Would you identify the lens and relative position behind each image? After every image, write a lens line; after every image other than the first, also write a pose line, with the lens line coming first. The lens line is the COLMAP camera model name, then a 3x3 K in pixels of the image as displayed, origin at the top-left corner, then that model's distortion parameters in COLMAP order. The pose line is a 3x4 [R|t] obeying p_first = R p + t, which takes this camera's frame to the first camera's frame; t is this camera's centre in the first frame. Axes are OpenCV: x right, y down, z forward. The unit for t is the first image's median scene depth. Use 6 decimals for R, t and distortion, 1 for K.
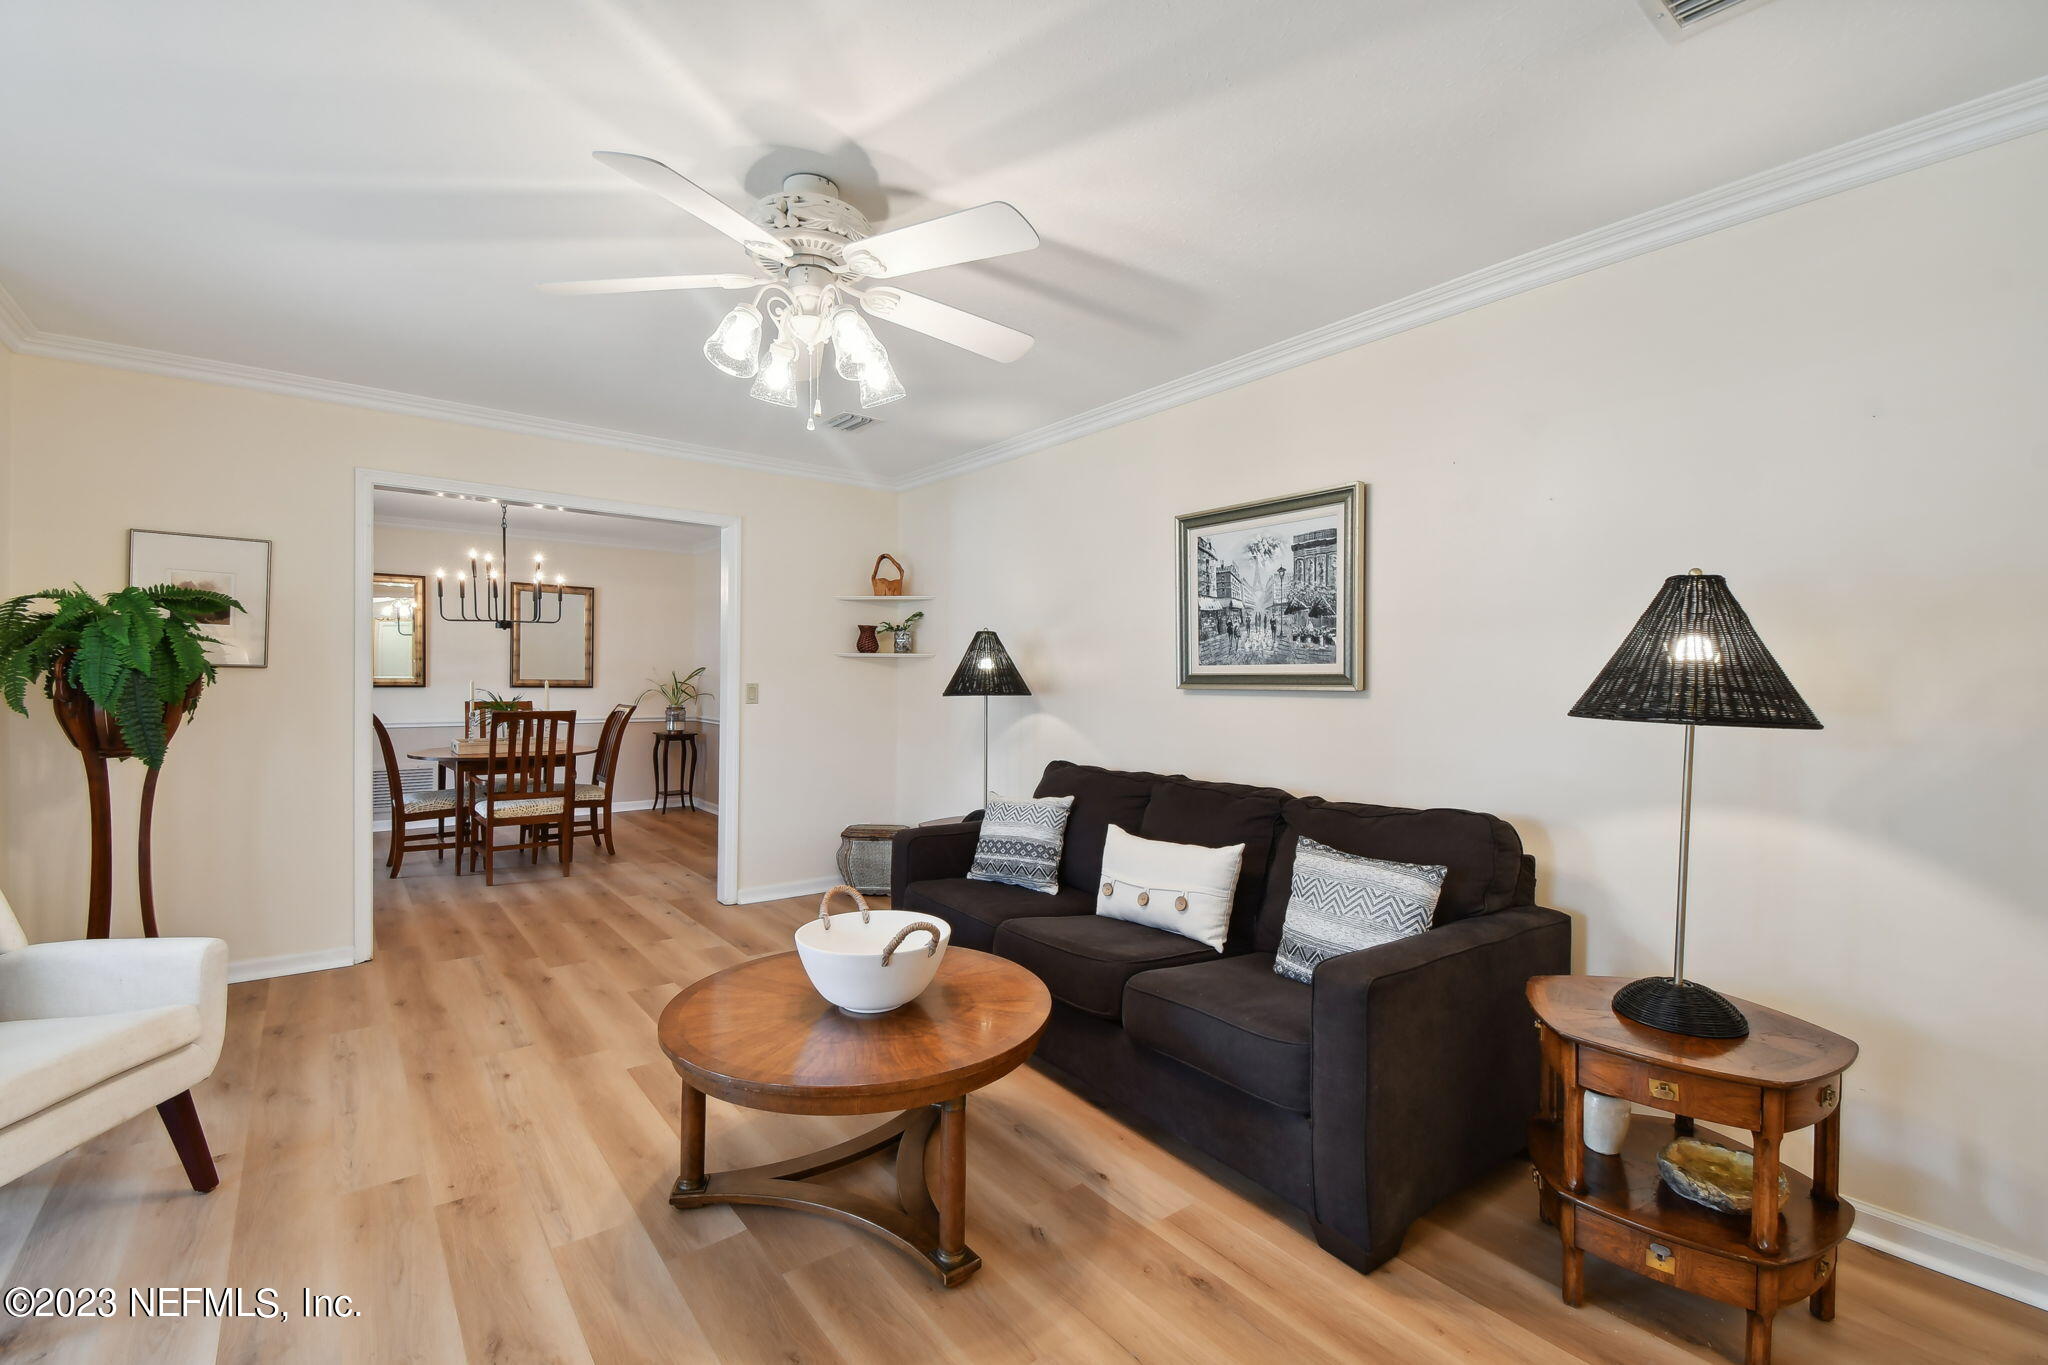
lens RADIAL K [[890.8, 0, 1024.0], [0, 890.8, 682.5], [0, 0, 1]] dist [0.001953, 0.000241]
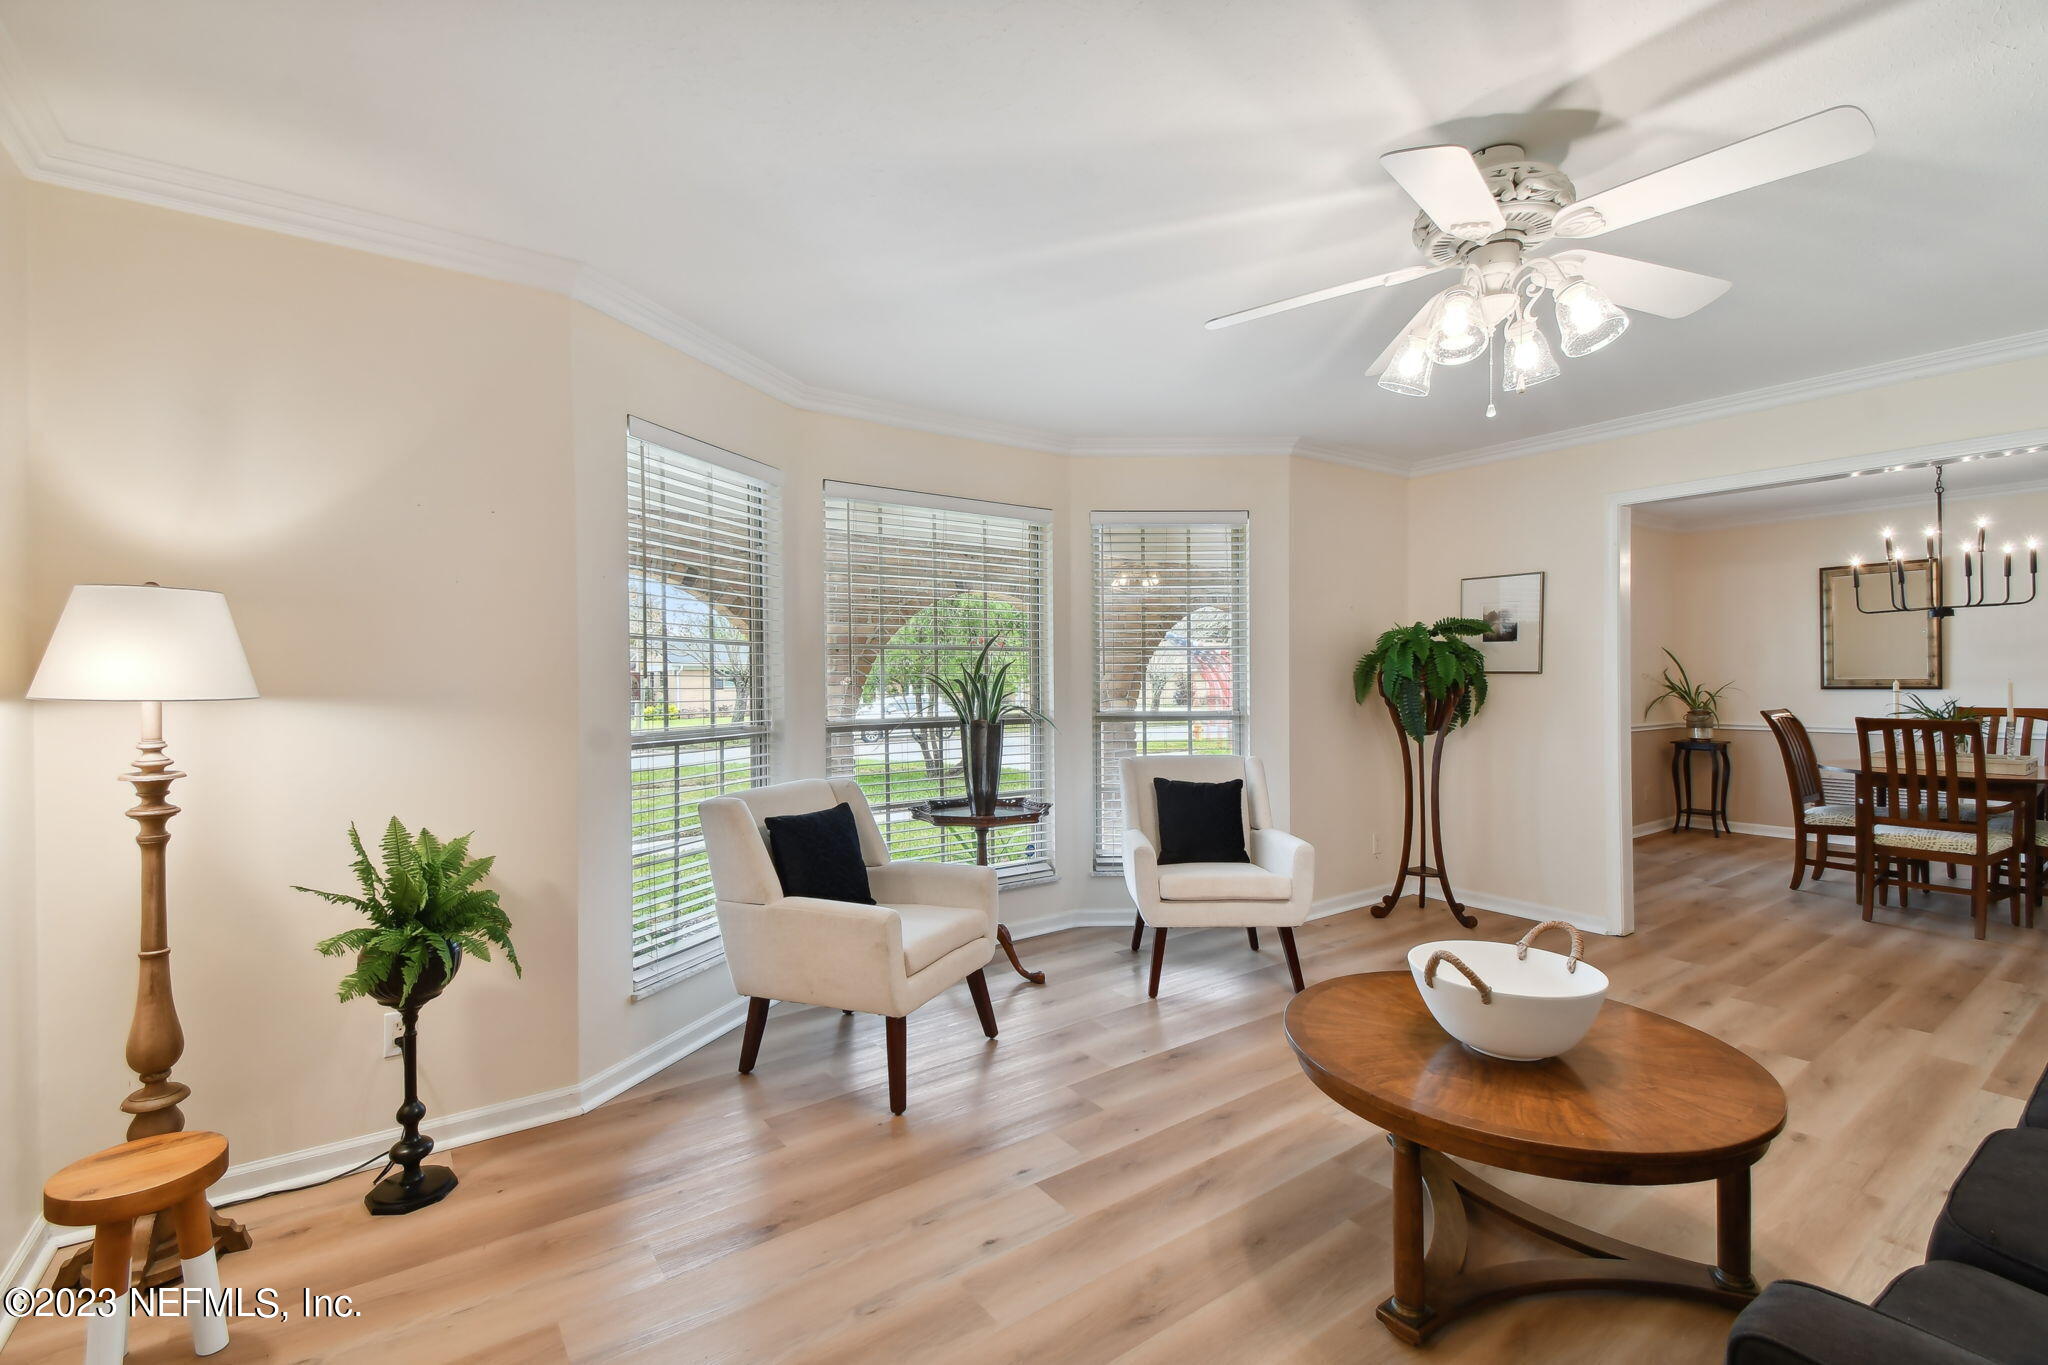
lens RADIAL K [[891.8, 0, 1011.2], [0, 891.8, 674.7], [0, 0, 1]] dist [0.000280, 0.000026]
pose [[-0.053226, -0.012674, -0.998502, 0.477072], [0.003203, 0.999912, -0.012862, -0.000298], [0.998577, -0.003882, -0.053181, 0.357087]]
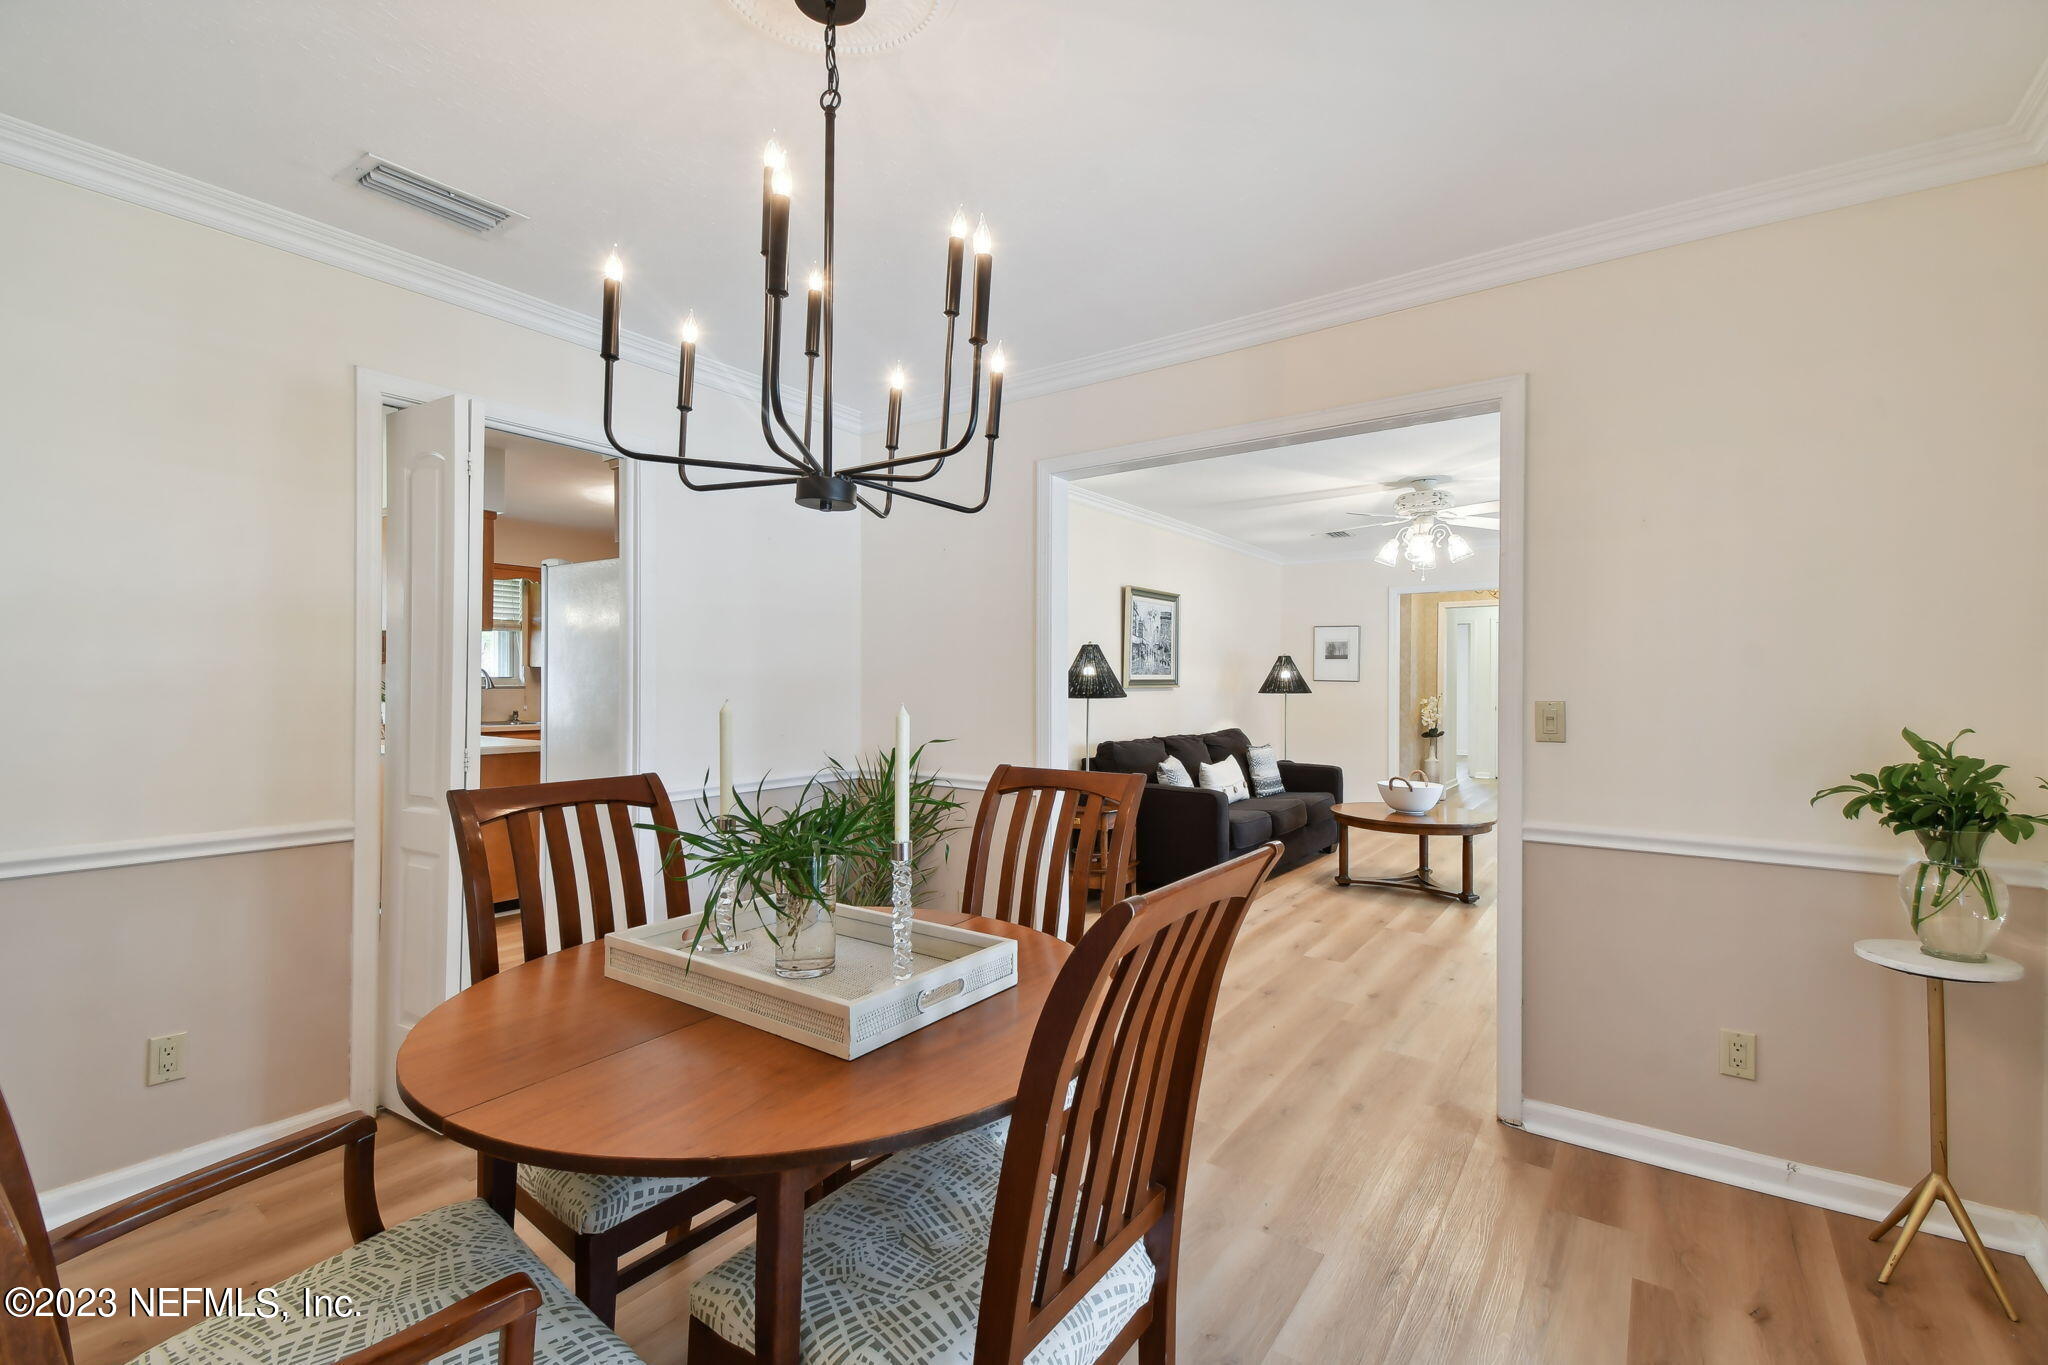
lens RADIAL K [[891.8, 0, 1011.2], [0, 891.8, 674.7], [0, 0, 1]] dist [0.000280, 0.000026]
pose [[-0.268517, -0.004275, 0.963265, -1.502013], [-0.002804, 0.999989, 0.003657, -0.026247], [-0.963271, -0.001719, -0.268527, 1.802921]]
